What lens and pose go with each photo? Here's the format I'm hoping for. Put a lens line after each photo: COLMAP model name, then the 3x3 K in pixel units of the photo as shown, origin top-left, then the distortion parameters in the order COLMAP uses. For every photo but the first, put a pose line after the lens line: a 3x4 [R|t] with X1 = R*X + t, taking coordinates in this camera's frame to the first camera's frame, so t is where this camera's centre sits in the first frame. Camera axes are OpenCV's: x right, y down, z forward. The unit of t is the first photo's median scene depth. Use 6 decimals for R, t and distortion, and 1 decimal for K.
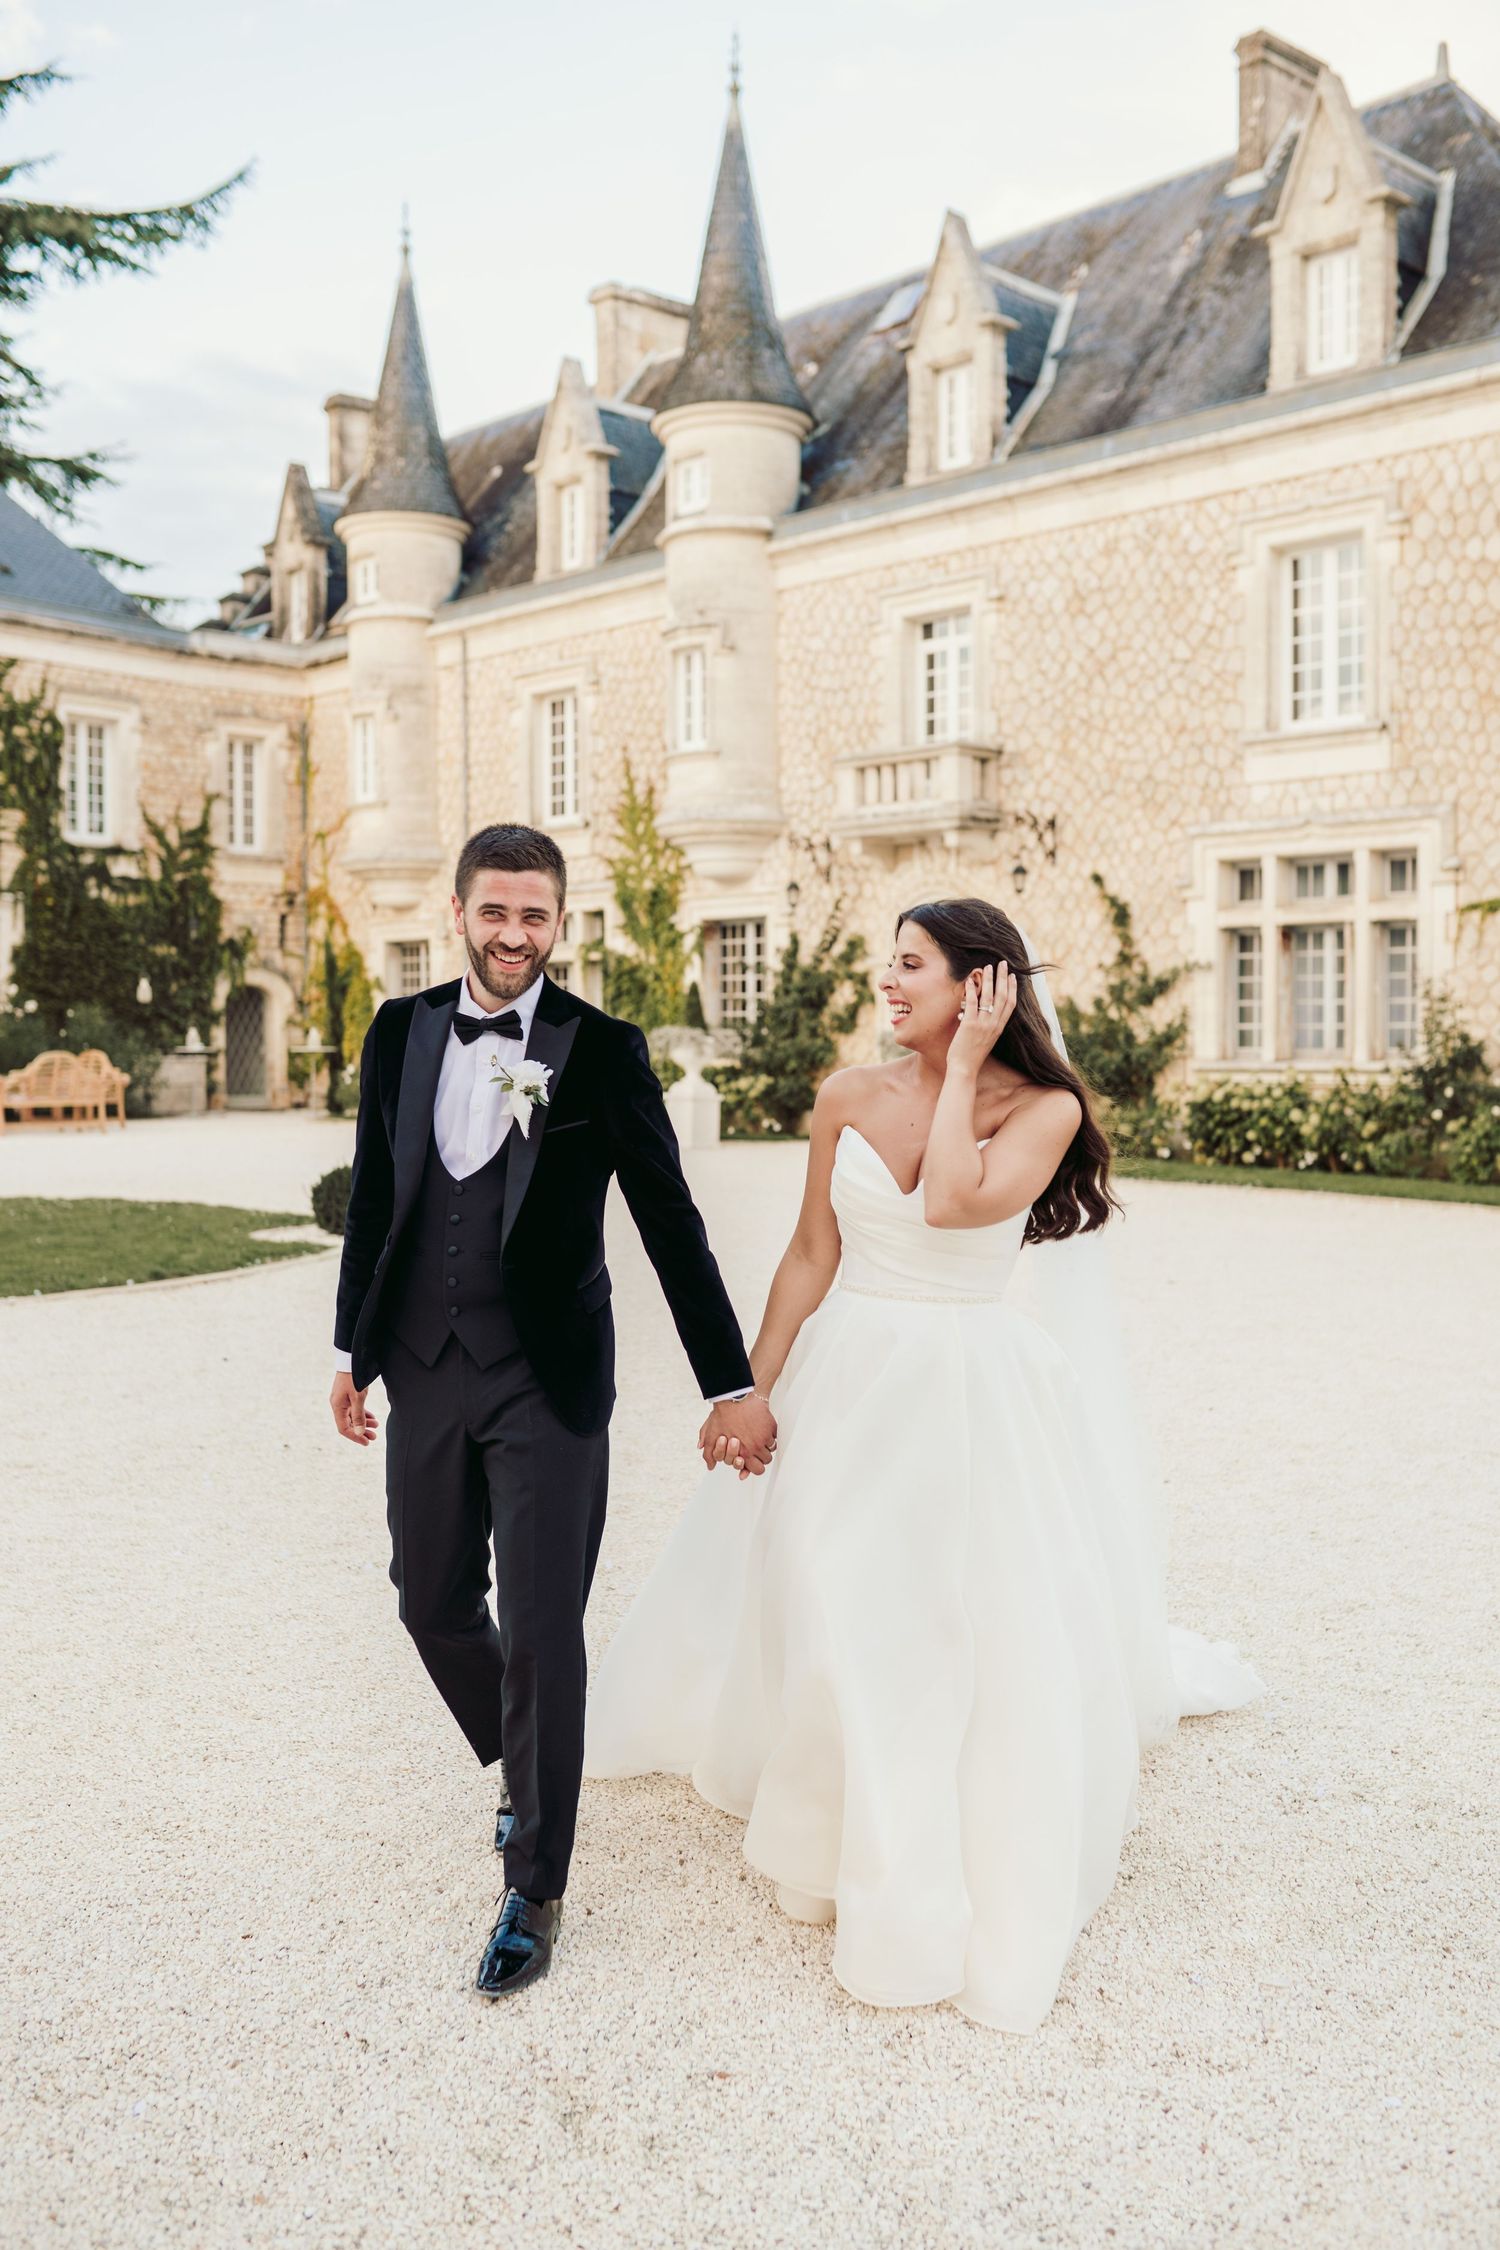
lens RADIAL K [[2226.1, 0, 757.1], [0, 2226.1, 1130.3], [0, 0, 1]] dist [-0.030567, 0.000000]
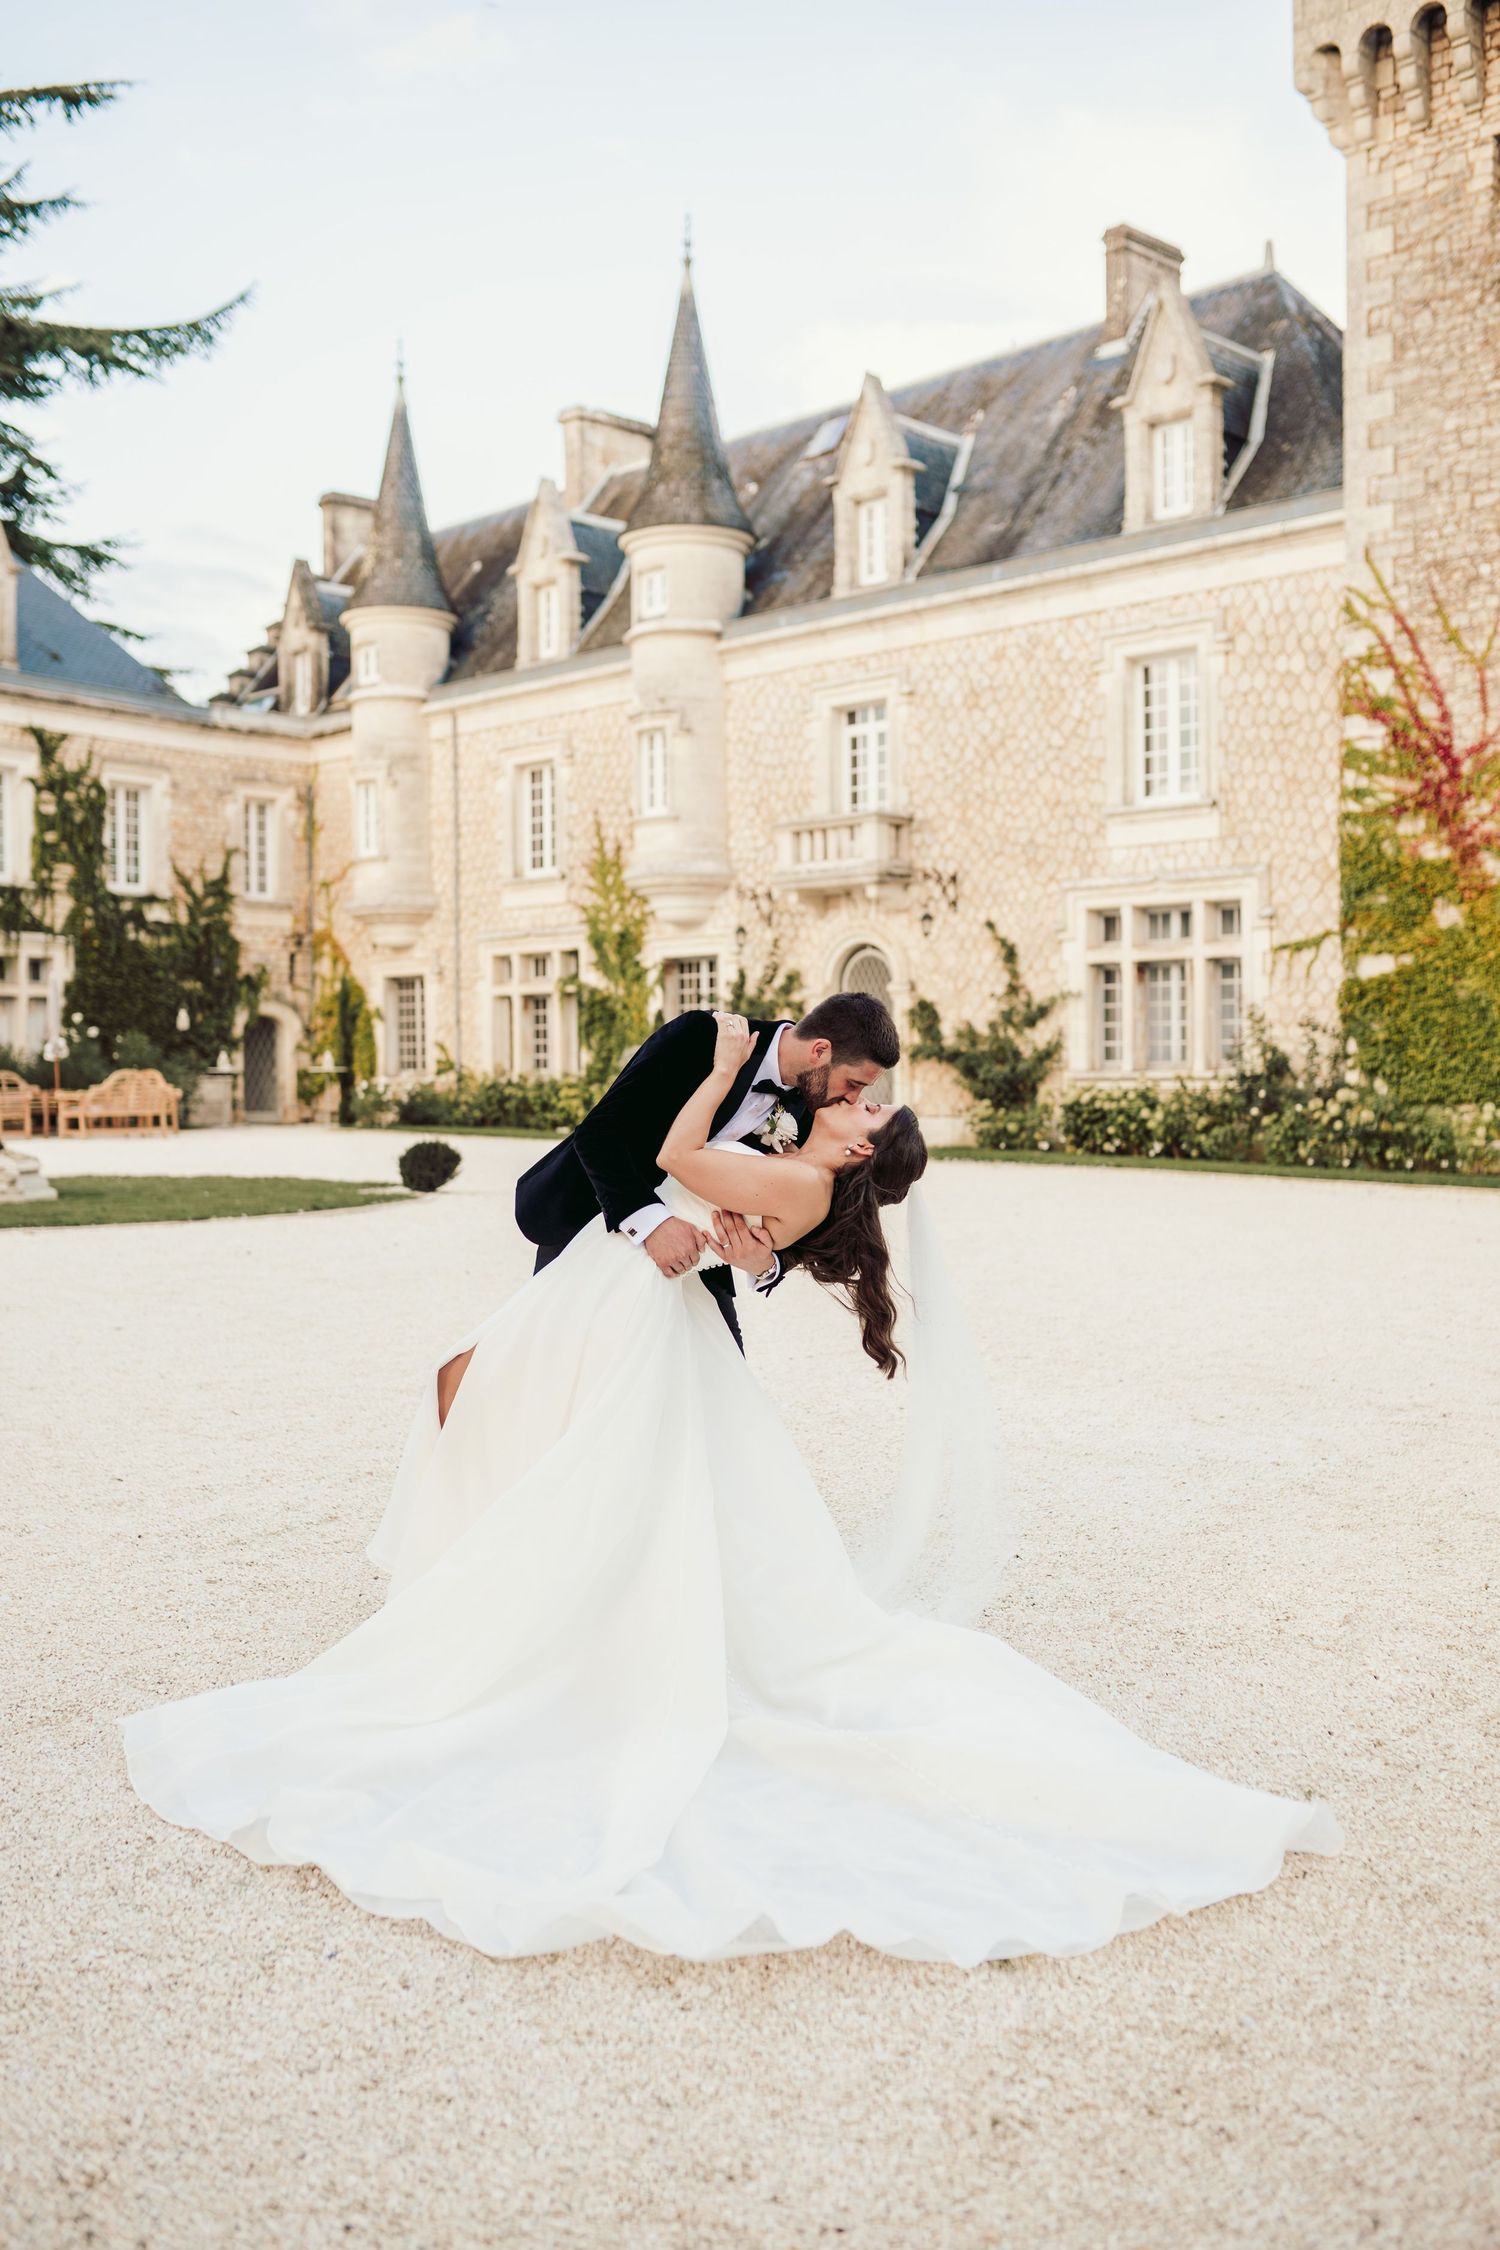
lens RADIAL K [[2226.1, 0, 759.0], [0, 2226.1, 1141.8], [0, 0, 1]] dist [-0.030567, 0.000000]
pose [[0.999545, -0.005589, 0.029642, -0.009945], [0.005873, 0.999938, -0.009495, 0.015547], [-0.029587, 0.009665, 0.999515, -0.192579]]
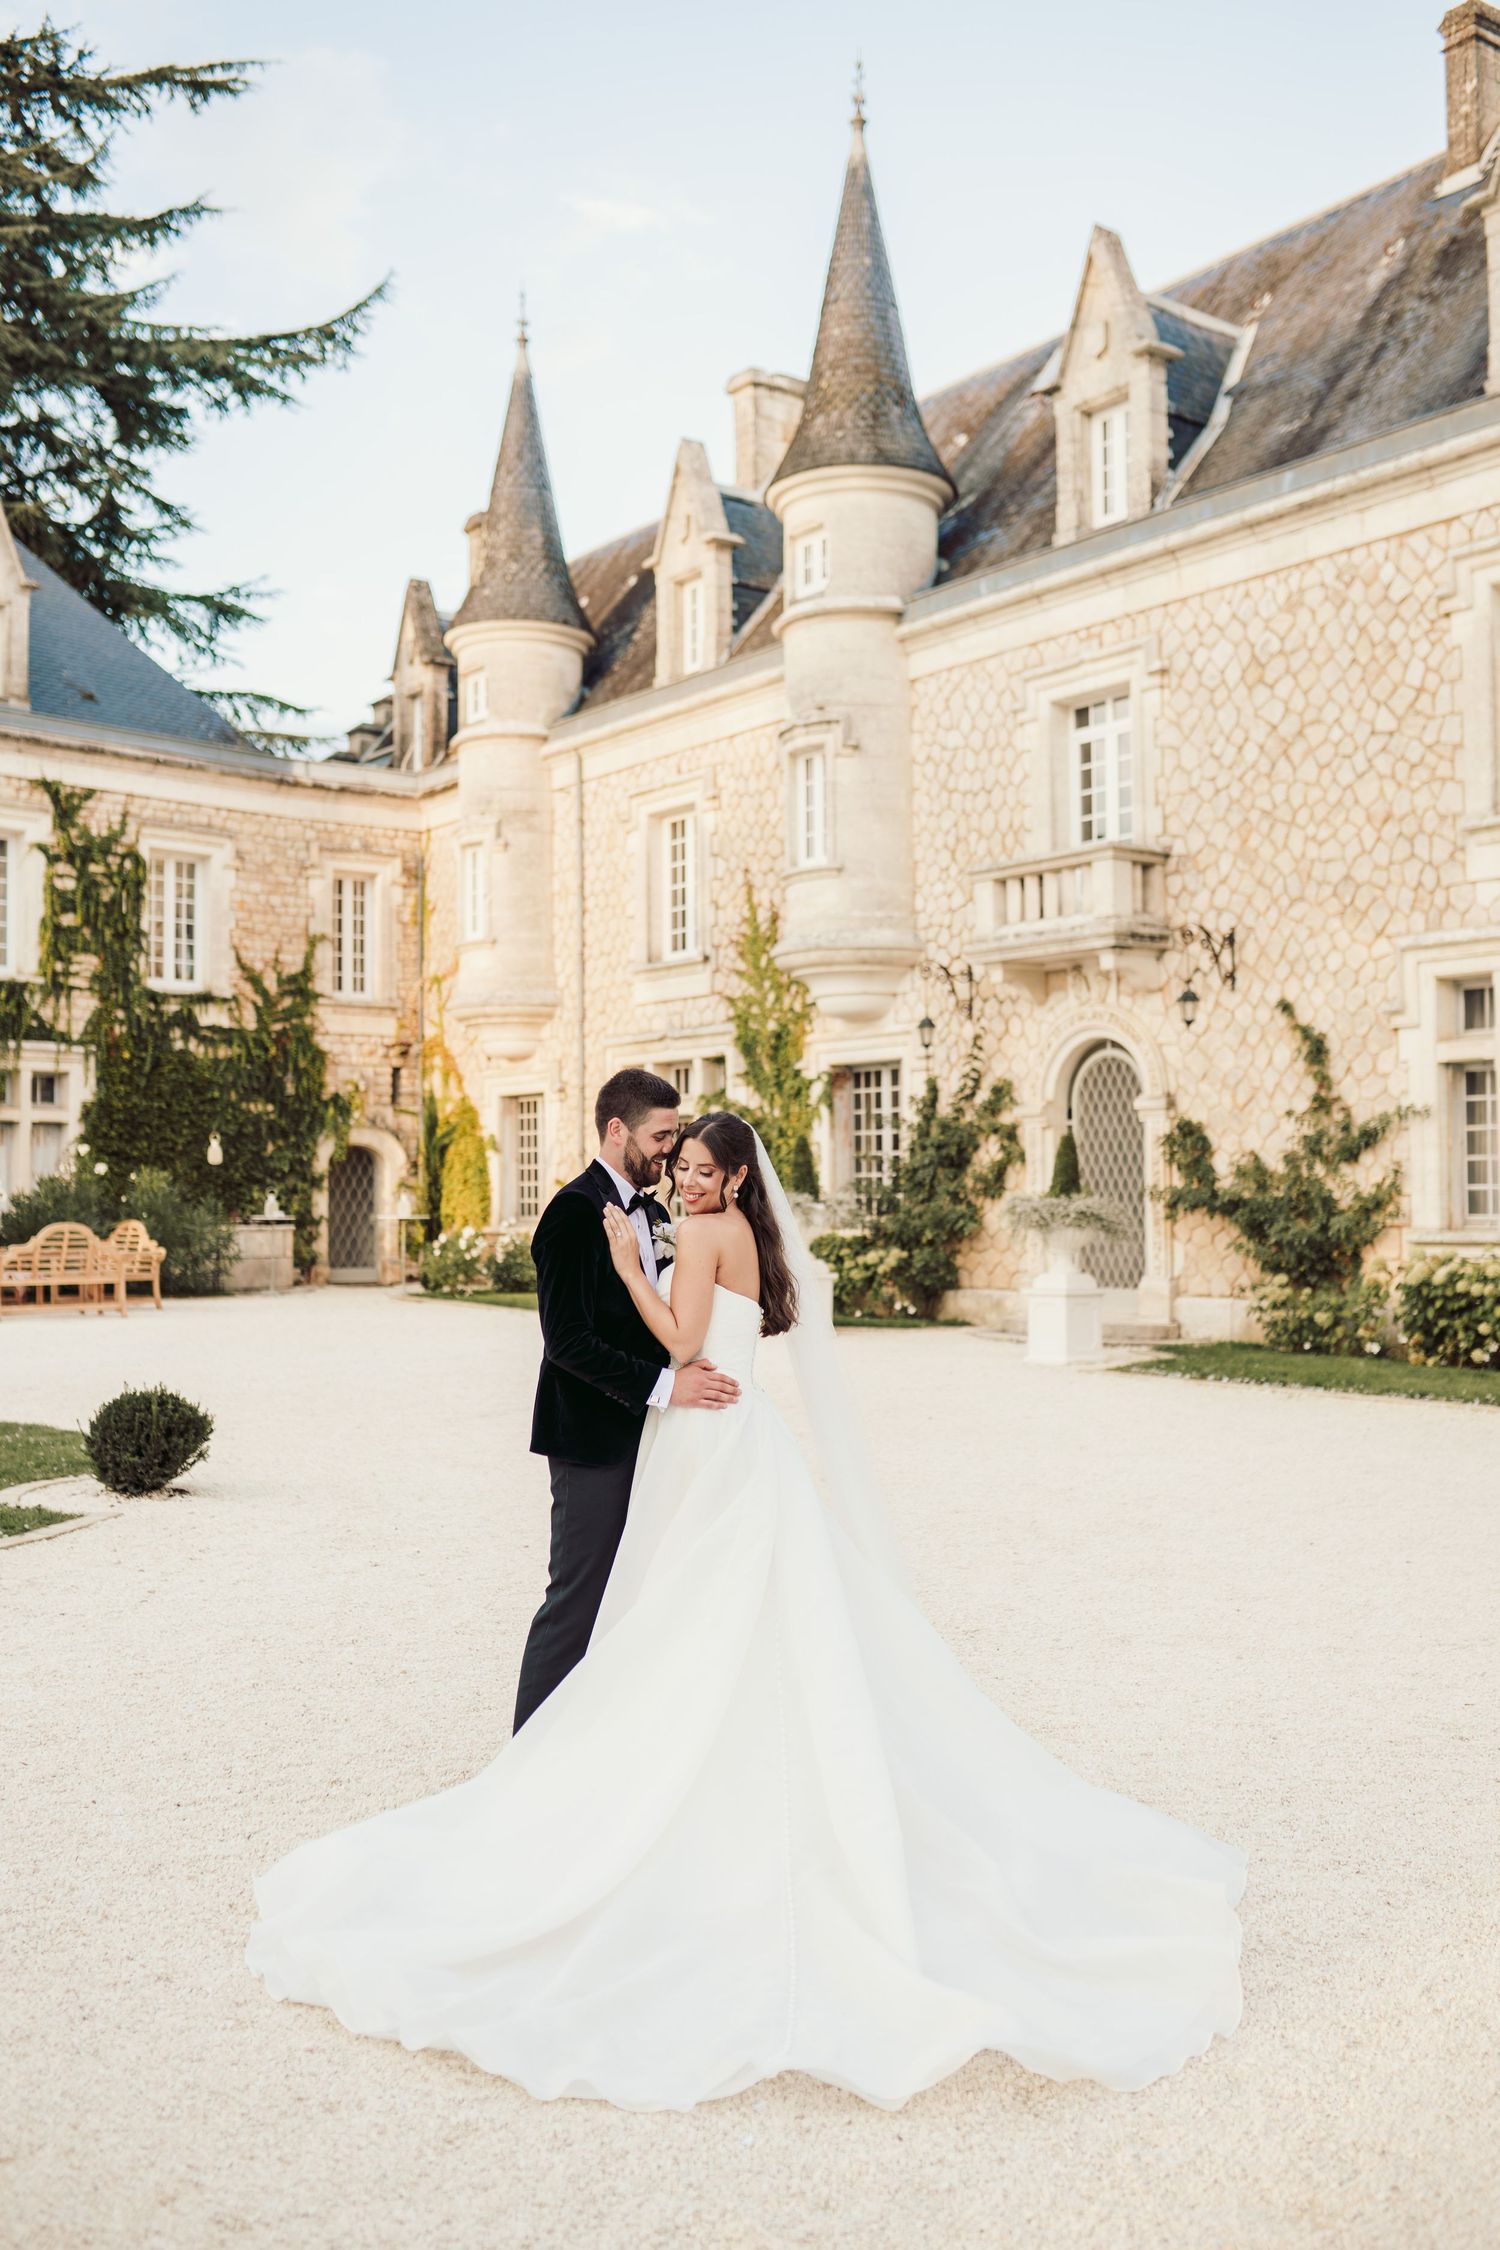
lens RADIAL K [[2226.1, 0, 739.7], [0, 2226.1, 1112.4], [0, 0, 1]] dist [-0.030567, 0.000000]
pose [[0.992324, -0.008570, -0.123371, 0.048712], [-0.001387, 0.996762, -0.080392, -0.008087], [0.123660, 0.079946, 0.989099, 0.158915]]
